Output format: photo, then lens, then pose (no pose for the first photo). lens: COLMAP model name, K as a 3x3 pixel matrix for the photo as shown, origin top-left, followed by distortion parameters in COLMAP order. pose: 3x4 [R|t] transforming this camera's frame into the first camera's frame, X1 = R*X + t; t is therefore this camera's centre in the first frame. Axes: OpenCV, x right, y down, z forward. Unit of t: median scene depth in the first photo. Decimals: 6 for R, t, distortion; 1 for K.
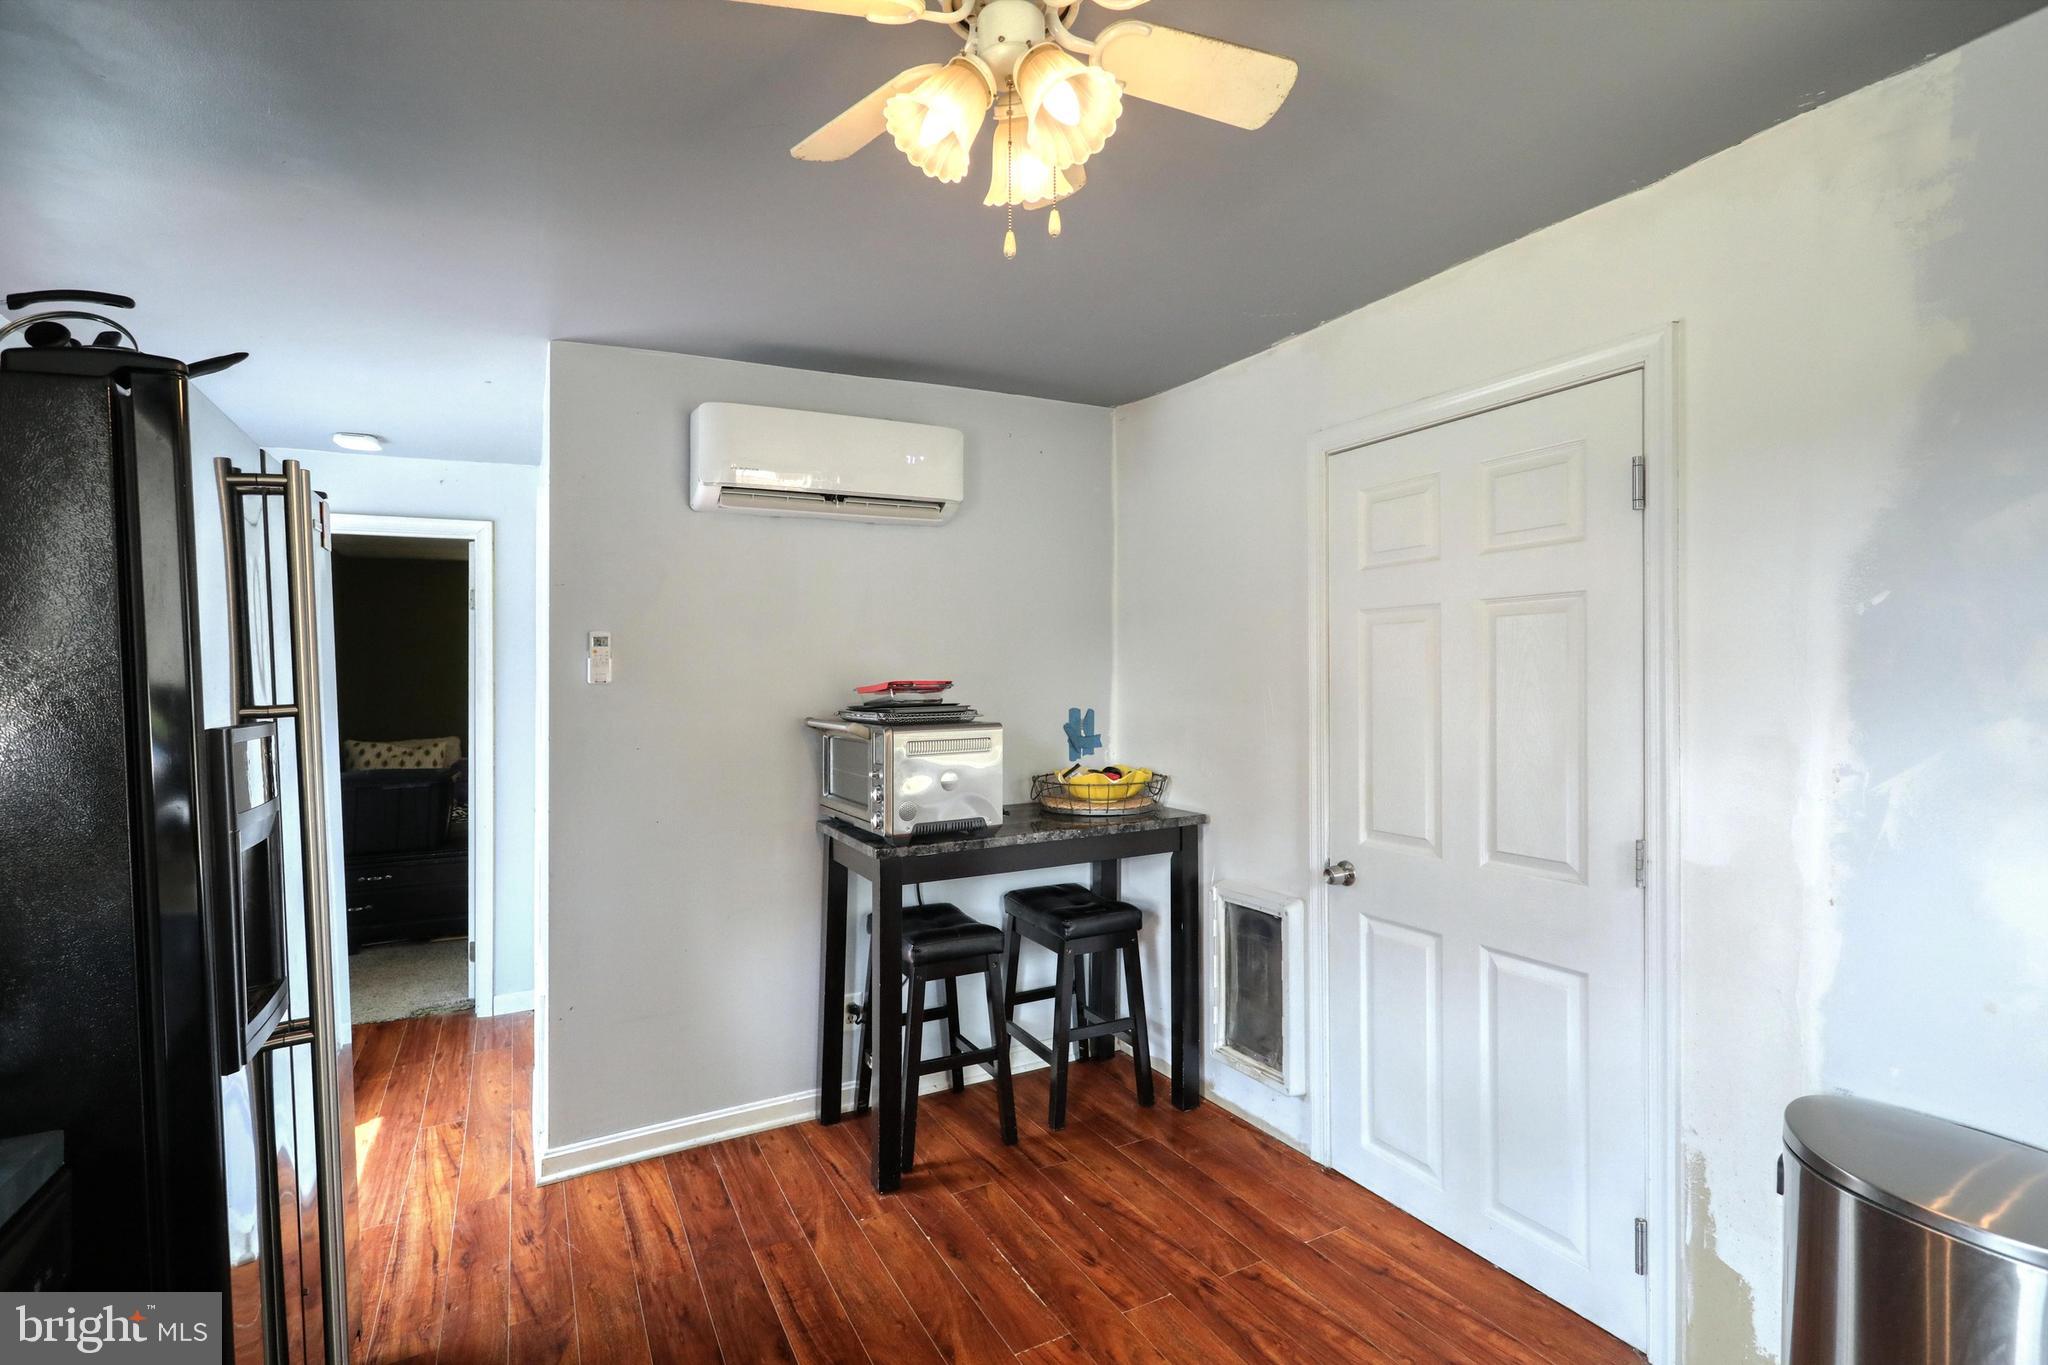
lens RADIAL K [[970.8, 0, 1016.5], [0, 970.8, 677.2], [0, 0, 1]] dist [-0.000211, 0.001864]
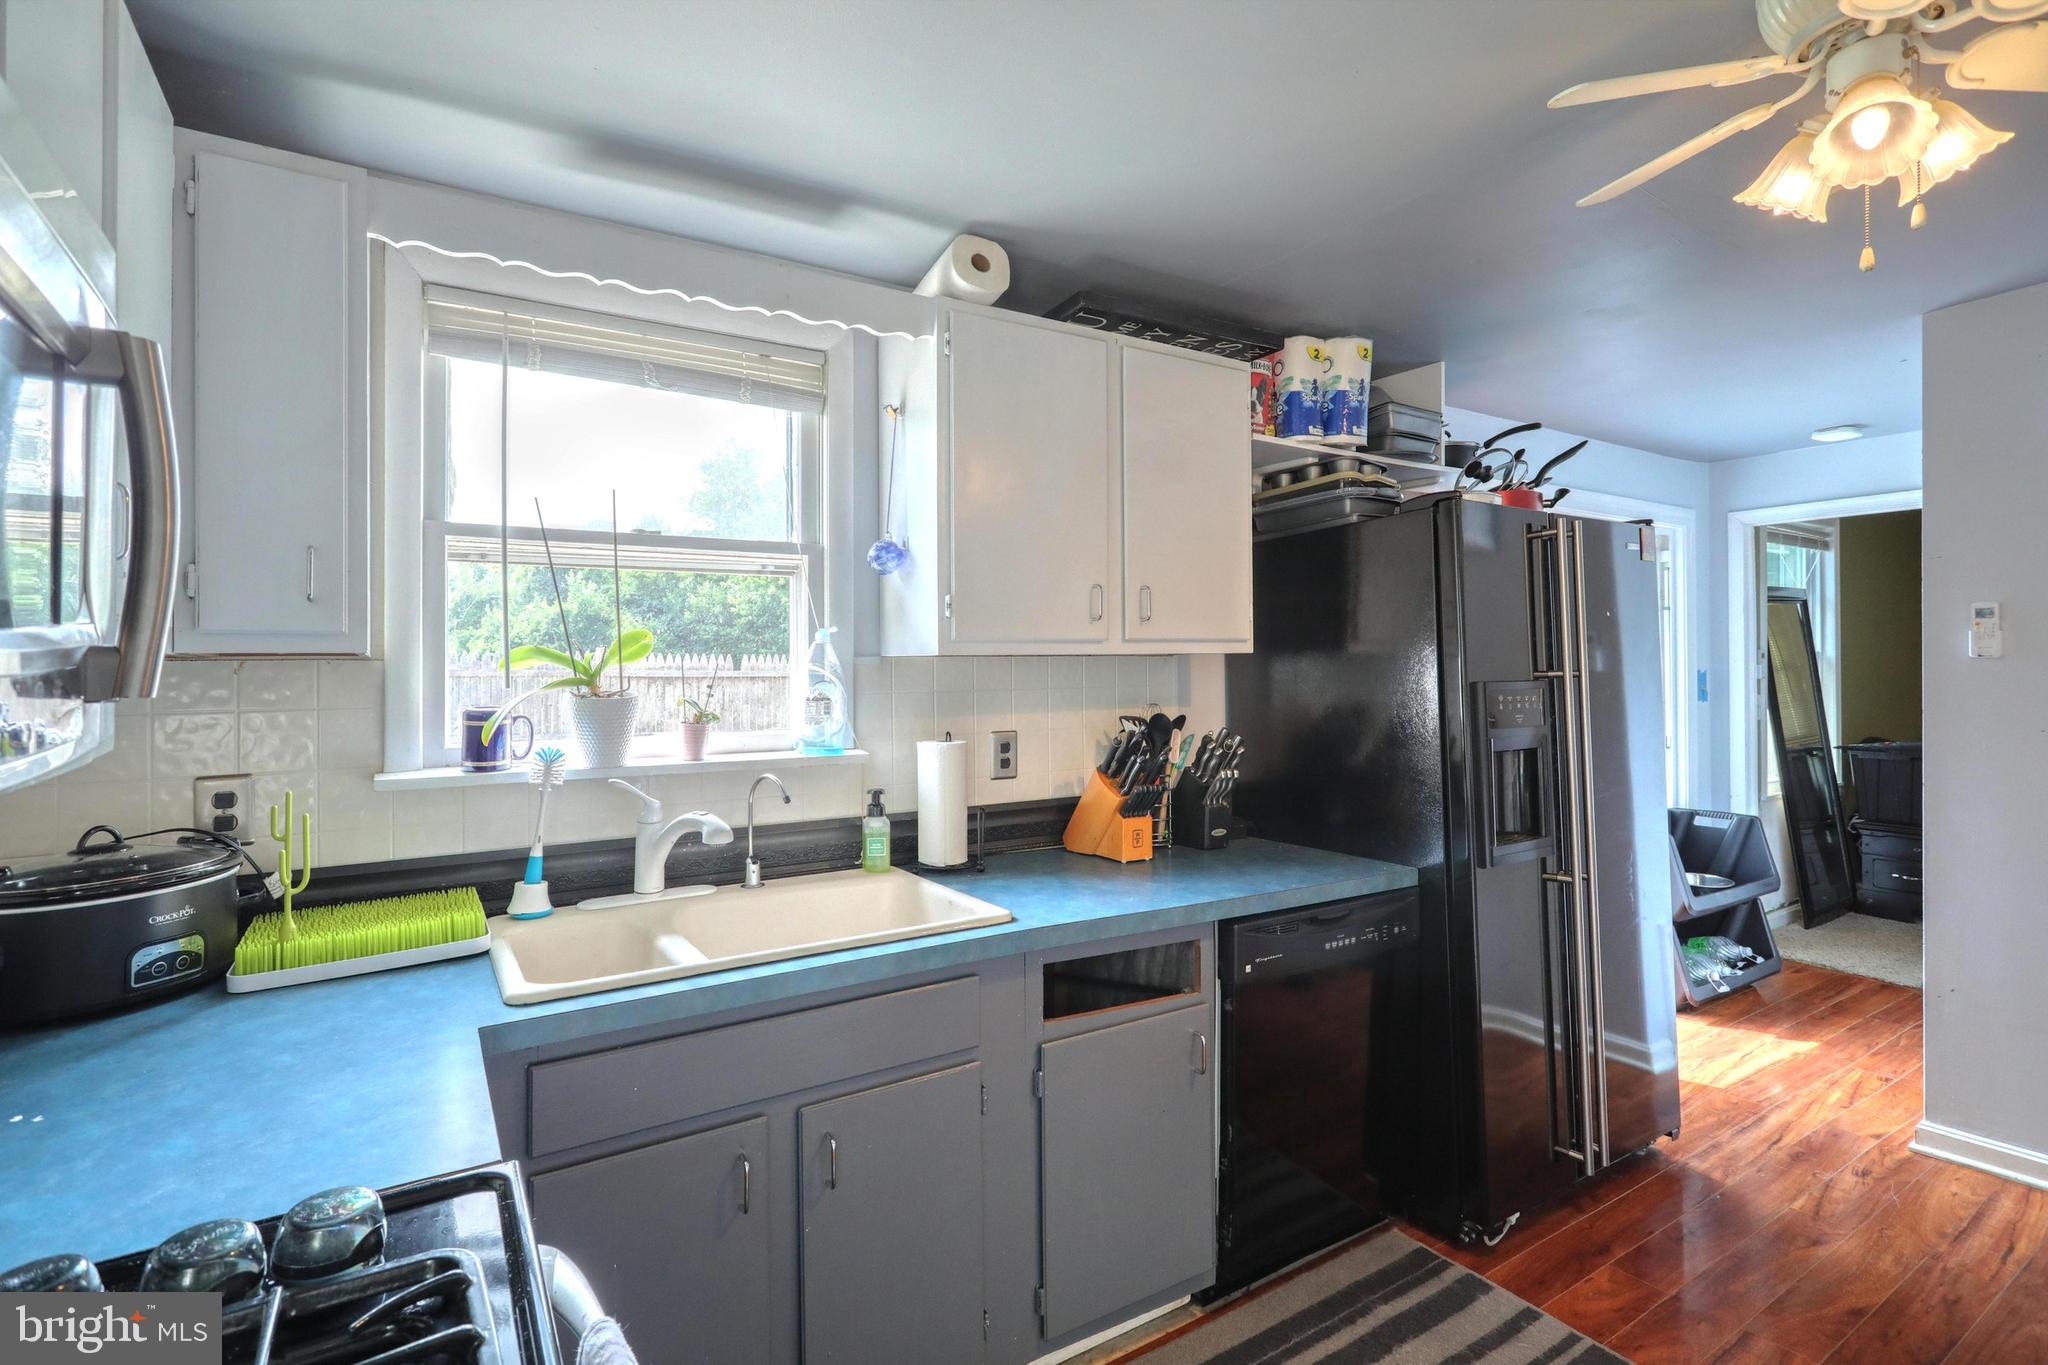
lens RADIAL K [[970.8, 0, 1024.9], [0, 970.8, 671.6], [0, 0, 1]] dist [-0.000211, 0.001864]
pose [[0.094705, 0.021034, -0.995283, 0.440711], [0.006046, 0.999746, 0.021704, -0.006072], [0.995487, -0.008073, 0.094554, -0.018501]]
